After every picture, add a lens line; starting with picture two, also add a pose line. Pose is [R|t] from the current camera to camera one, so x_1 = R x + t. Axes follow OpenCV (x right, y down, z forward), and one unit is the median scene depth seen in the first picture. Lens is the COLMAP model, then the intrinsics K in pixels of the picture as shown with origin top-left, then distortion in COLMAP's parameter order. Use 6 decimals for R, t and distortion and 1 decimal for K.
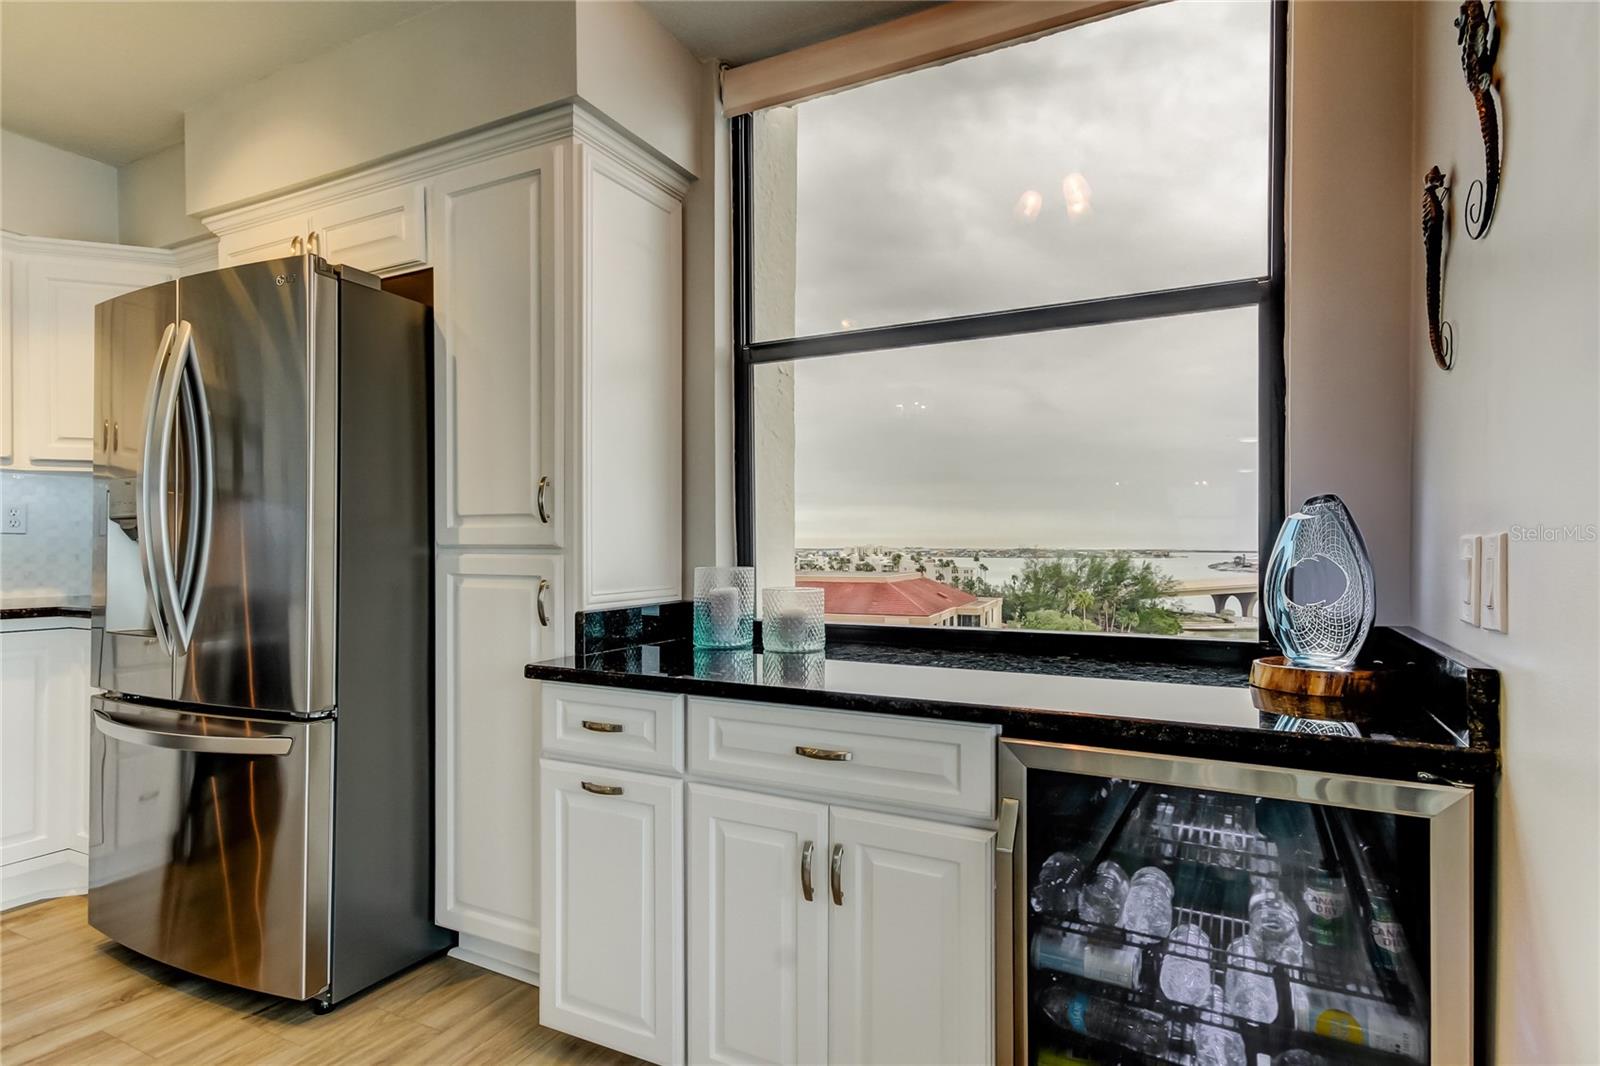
lens RADIAL K [[811.1, 0, 804.8], [0, 811.1, 546.1], [0, 0, 1]] dist [0.019621, -0.000076]
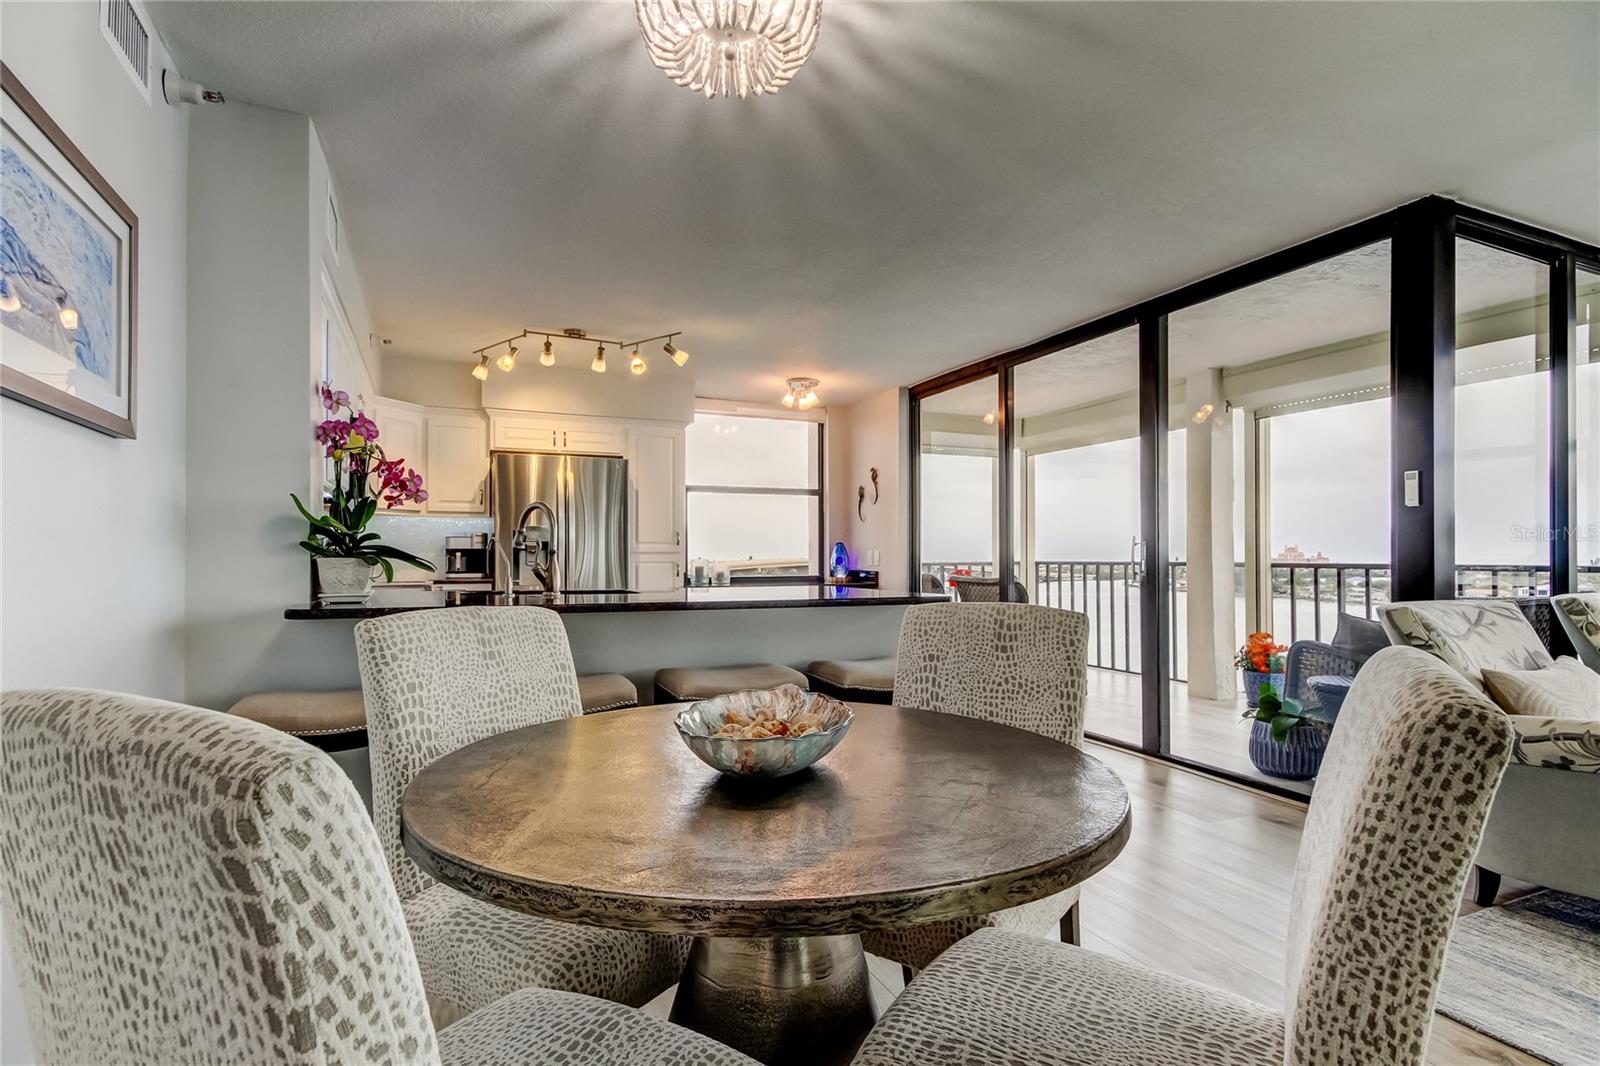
lens RADIAL K [[811.1, 0, 804.8], [0, 811.1, 546.1], [0, 0, 1]] dist [0.019621, -0.000076]
pose [[0.643389, 0.008063, 0.765497, -2.285103], [0.001588, 0.999928, -0.011867, 0.013599], [-0.765537, 0.008851, 0.643331, -1.344516]]
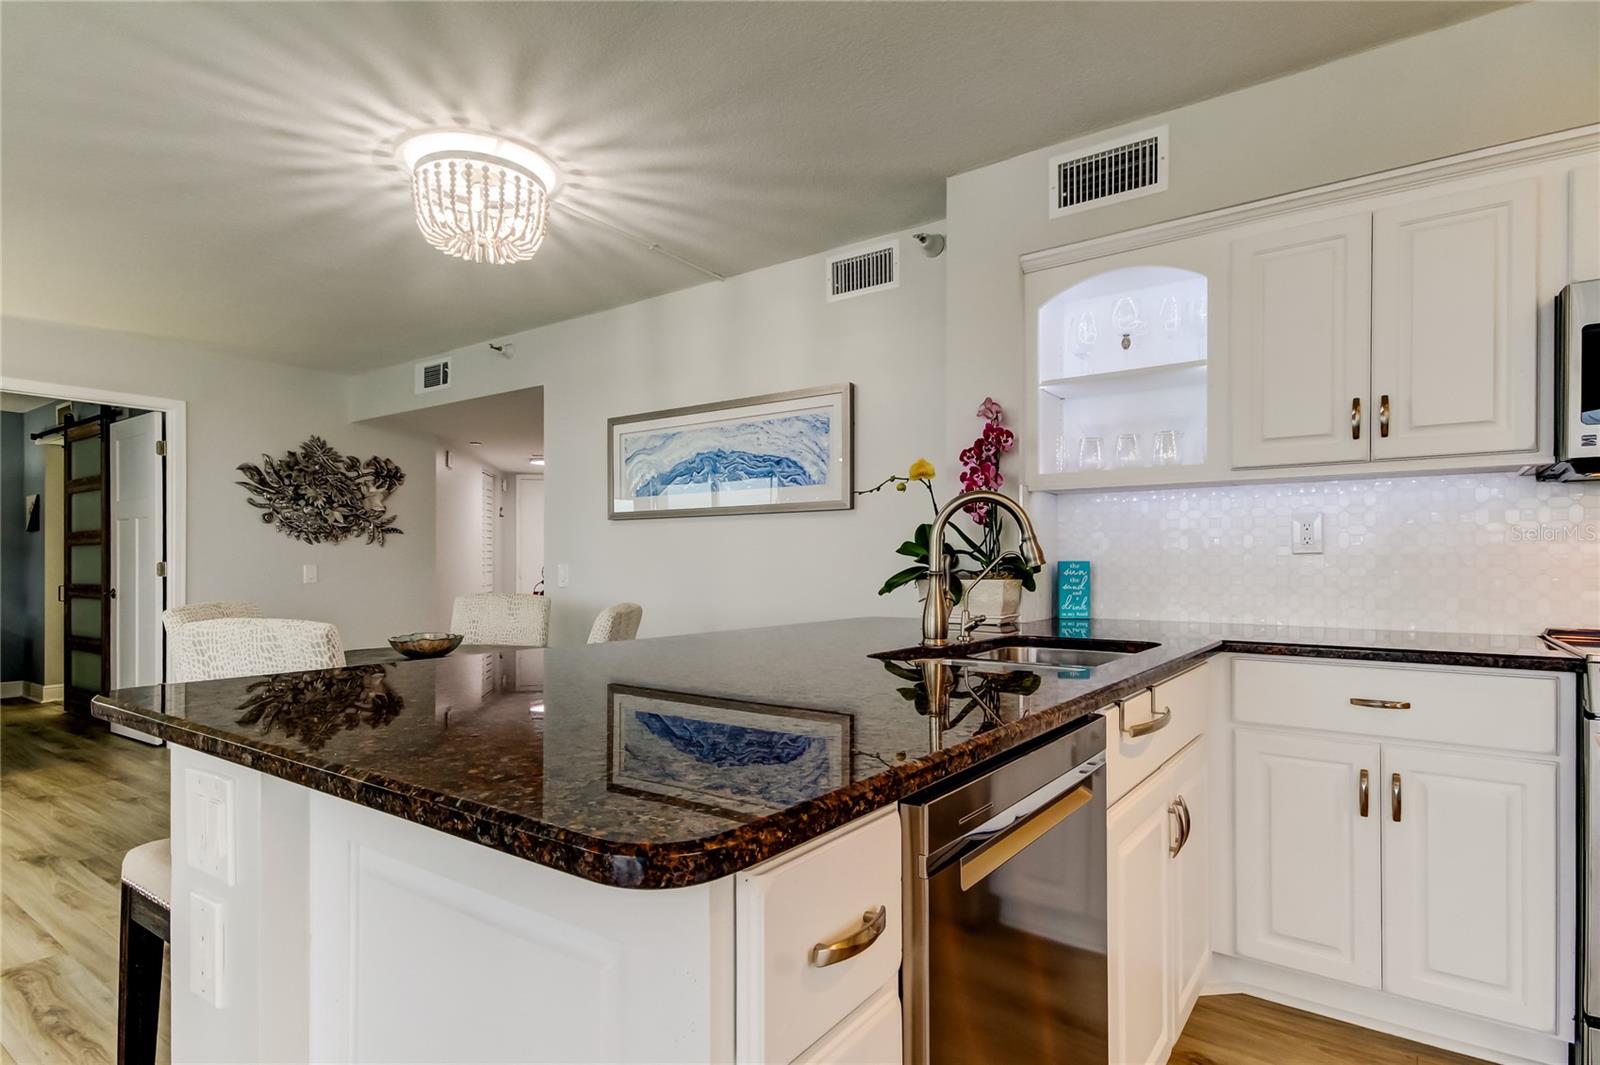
lens RADIAL K [[819.1, 0, 823.2], [0, 819.1, 564.0], [0, 0, 1]] dist [0.014001, 0.000635]
pose [[-0.145825, -0.001696, -0.989309, -0.482004], [-0.006826, 0.999976, -0.000708, 0.004177], [0.989287, 0.006650, -0.145833, -0.013849]]
